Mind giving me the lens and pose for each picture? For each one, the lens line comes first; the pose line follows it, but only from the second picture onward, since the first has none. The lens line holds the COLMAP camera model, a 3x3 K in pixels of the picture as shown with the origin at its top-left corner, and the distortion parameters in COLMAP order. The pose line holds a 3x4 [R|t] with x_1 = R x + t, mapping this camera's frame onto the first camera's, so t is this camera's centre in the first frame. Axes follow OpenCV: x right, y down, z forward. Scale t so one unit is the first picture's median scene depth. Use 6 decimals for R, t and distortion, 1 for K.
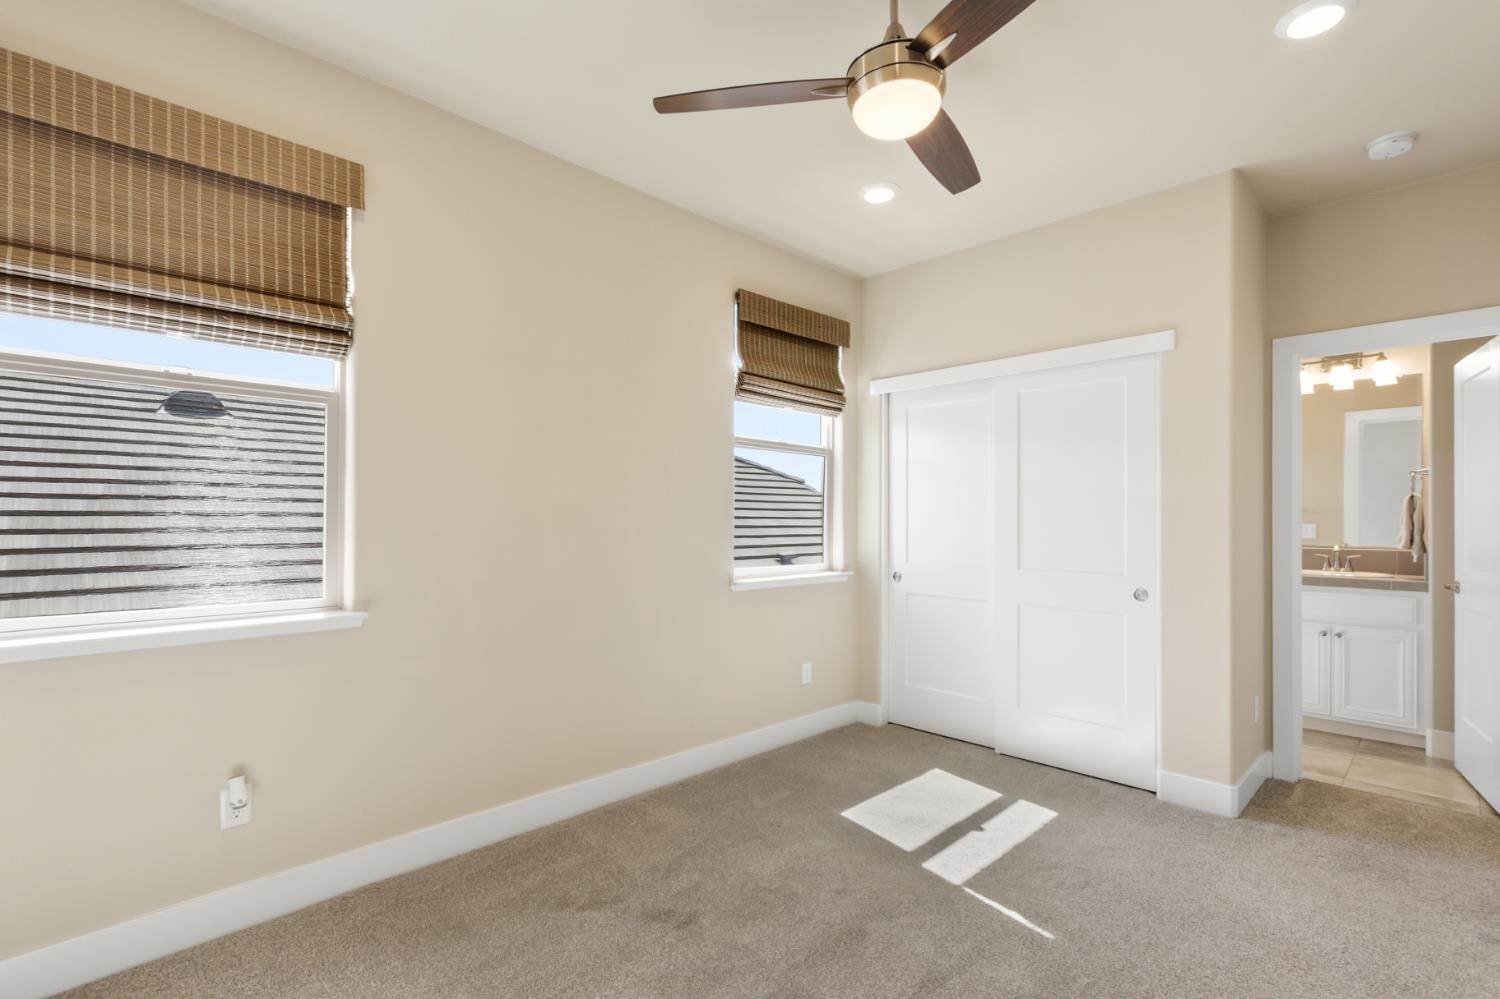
lens RADIAL K [[697.6, 0, 745.5], [0, 697.6, 522.5], [0, 0, 1]] dist [-0.001883, -0.000178]
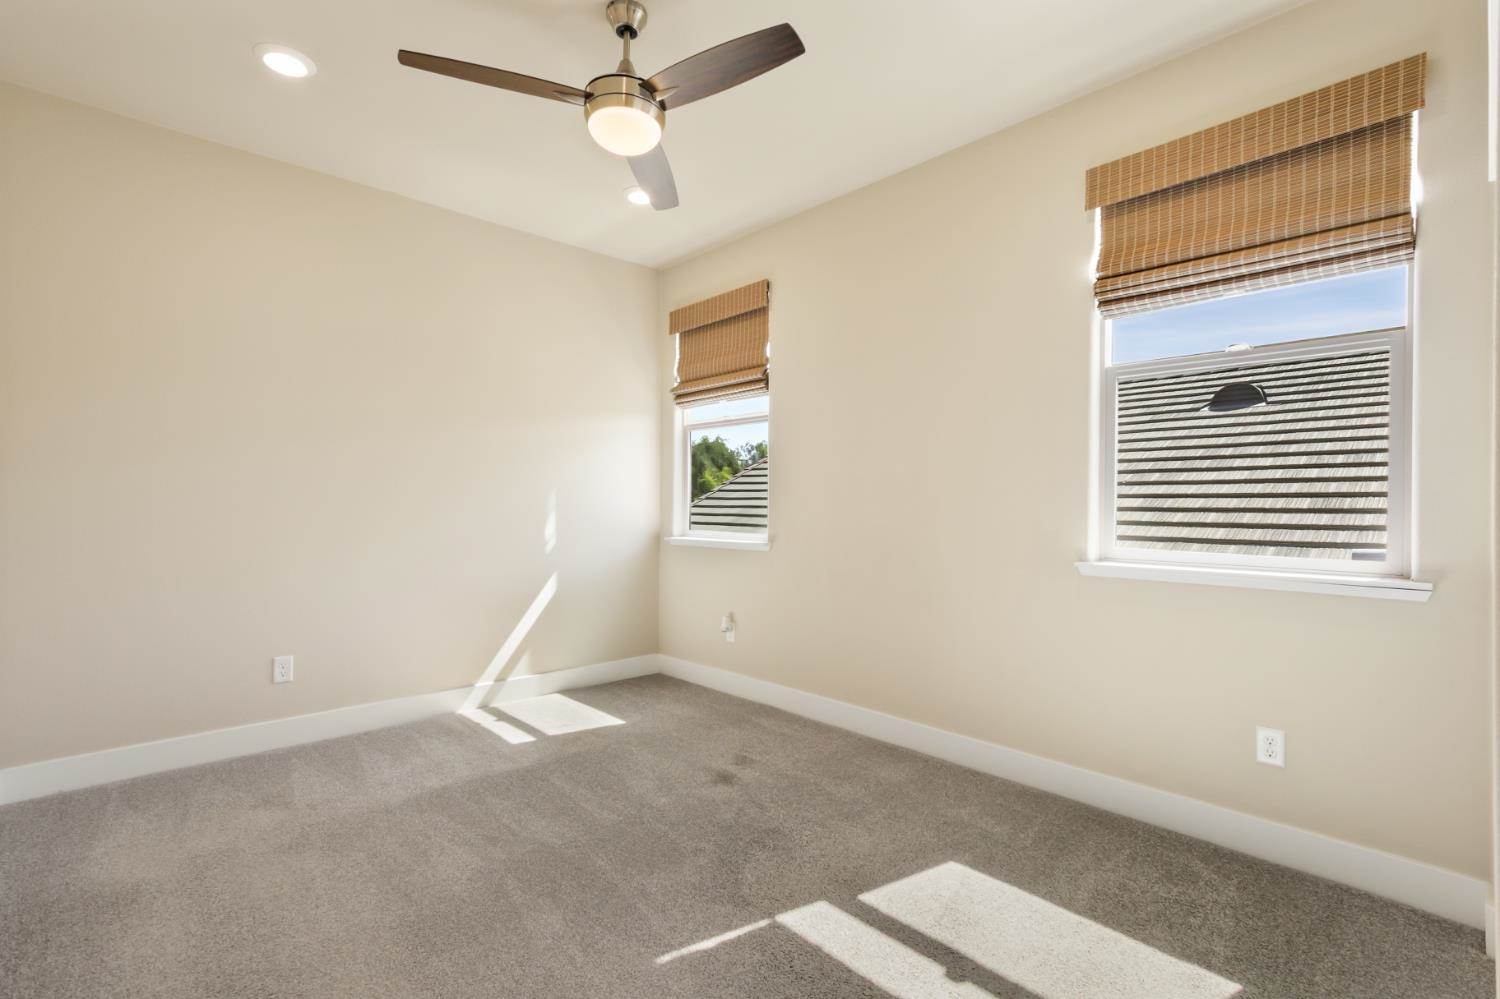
lens RADIAL K [[707.3, 0, 745.6], [0, 707.3, 506.1], [0, 0, 1]] dist [0.003742, 0.000290]
pose [[-0.035359, 0.000733, -0.999374, 0.941744], [-0.003942, 0.999992, 0.000873, 0.029726], [0.999367, 0.003970, -0.035356, 0.822434]]
